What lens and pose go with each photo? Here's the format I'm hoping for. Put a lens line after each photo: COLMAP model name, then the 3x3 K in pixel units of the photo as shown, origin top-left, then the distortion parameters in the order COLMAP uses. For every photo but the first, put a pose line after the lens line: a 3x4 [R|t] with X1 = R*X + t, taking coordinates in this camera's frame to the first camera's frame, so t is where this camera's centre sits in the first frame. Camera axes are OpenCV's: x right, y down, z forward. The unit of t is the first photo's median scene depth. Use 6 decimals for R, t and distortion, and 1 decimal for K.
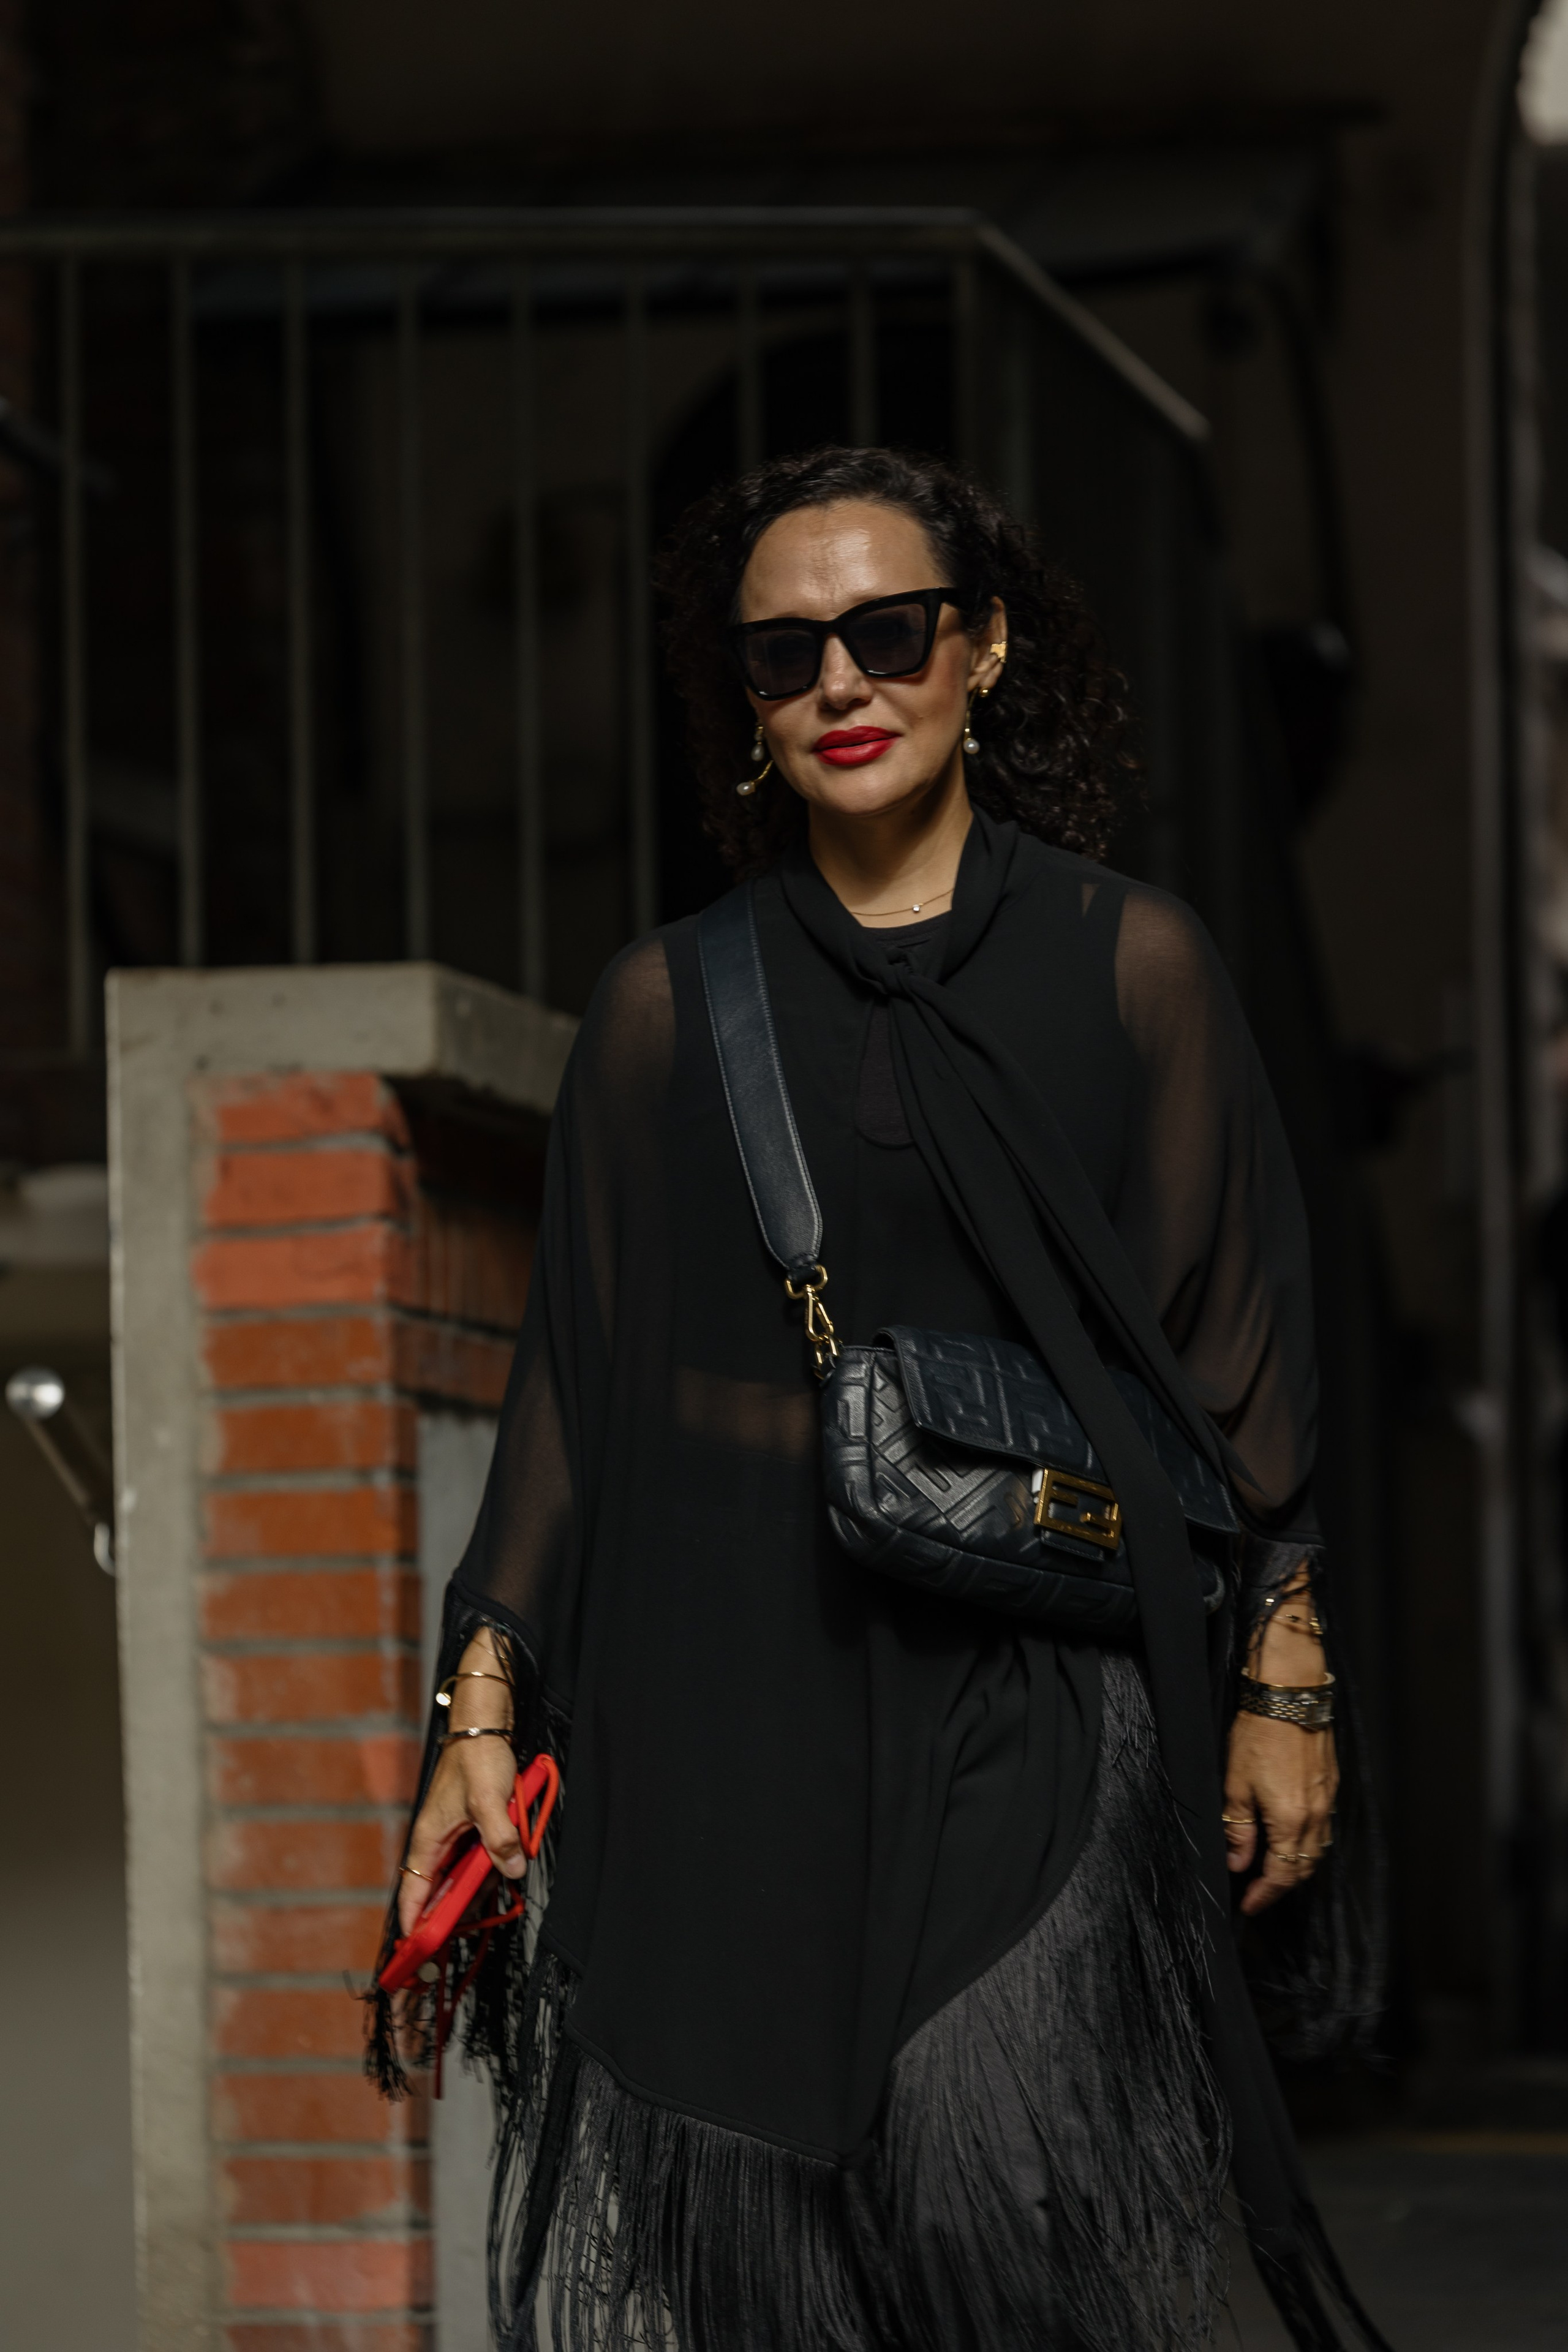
lens RADIAL K [[12427.4, 0, 783.3], [0, 12427.4, 1176.0], [0, 0, 1]] dist [-0.011073, 0.000000]
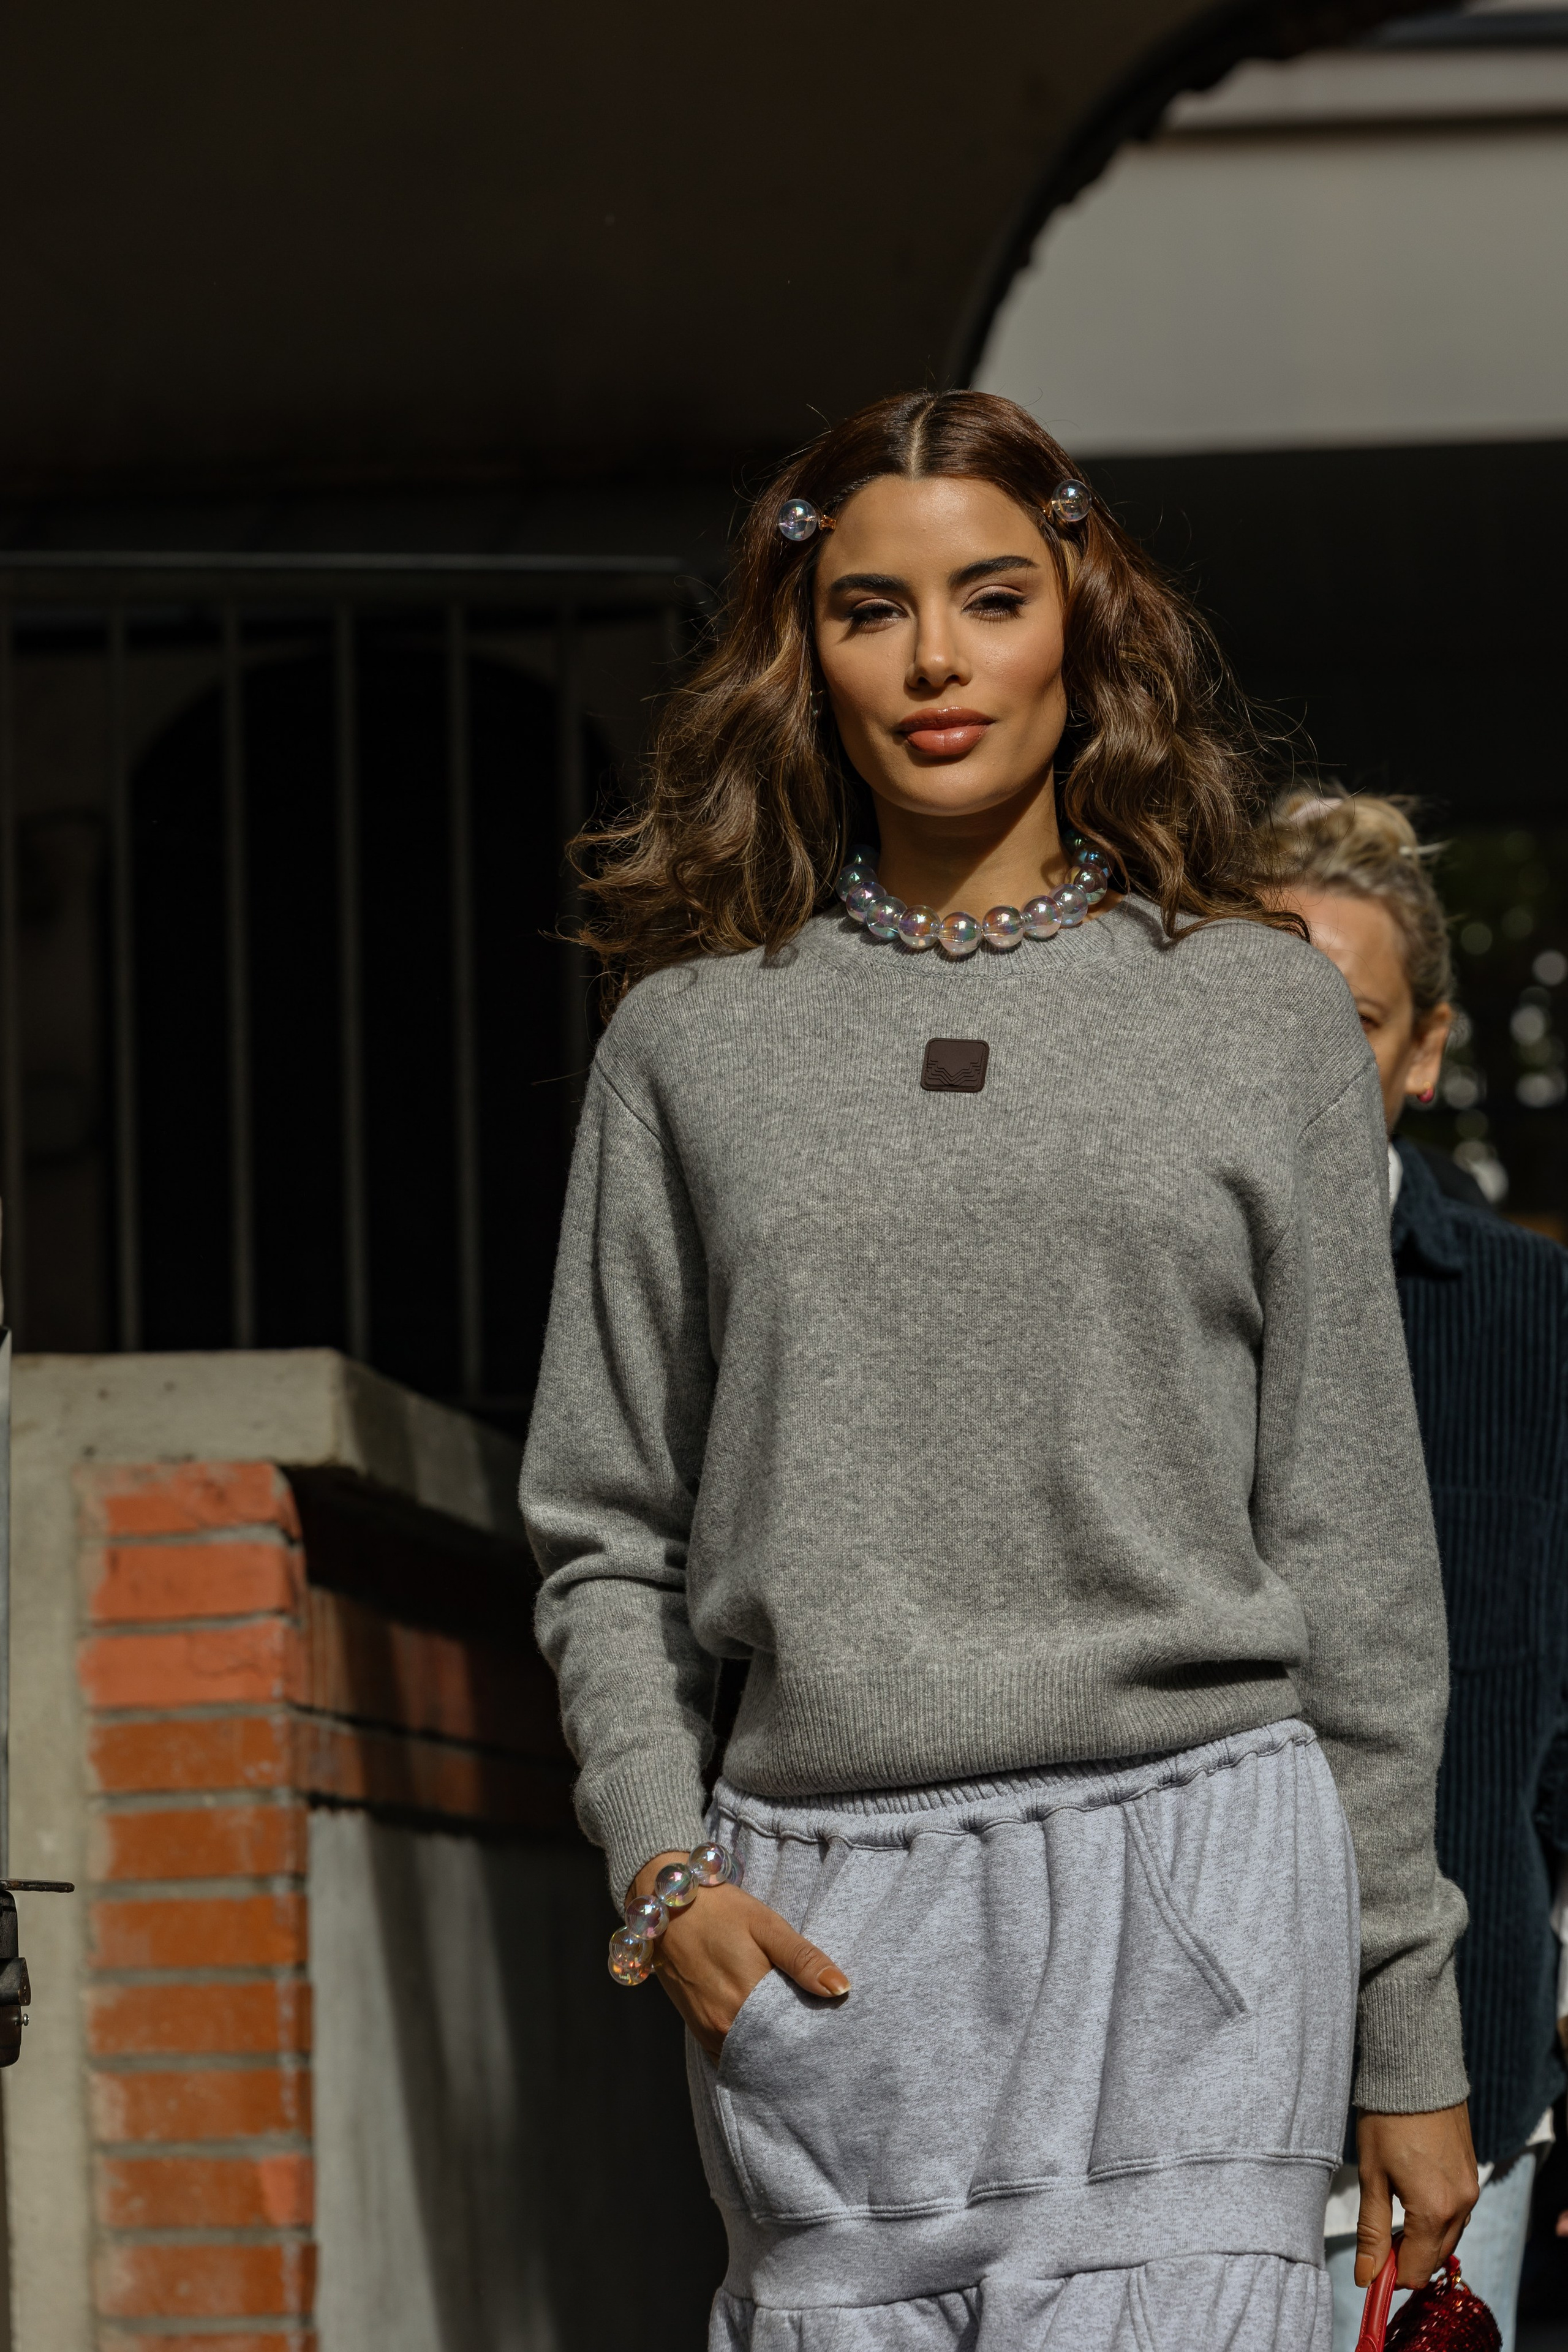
lens RADIAL K [[10206.0, 0, 783.0], [0, 10206.0, 1175.7], [0, 0, 1]] dist [0.036050, 0.000000]
pose [[0.993335, 0.002864, 0.115230, -0.084504], [-0.001384, 0.999916, -0.012924, -0.020305], [-0.115257, 0.012678, 0.993255, 0.211829]]
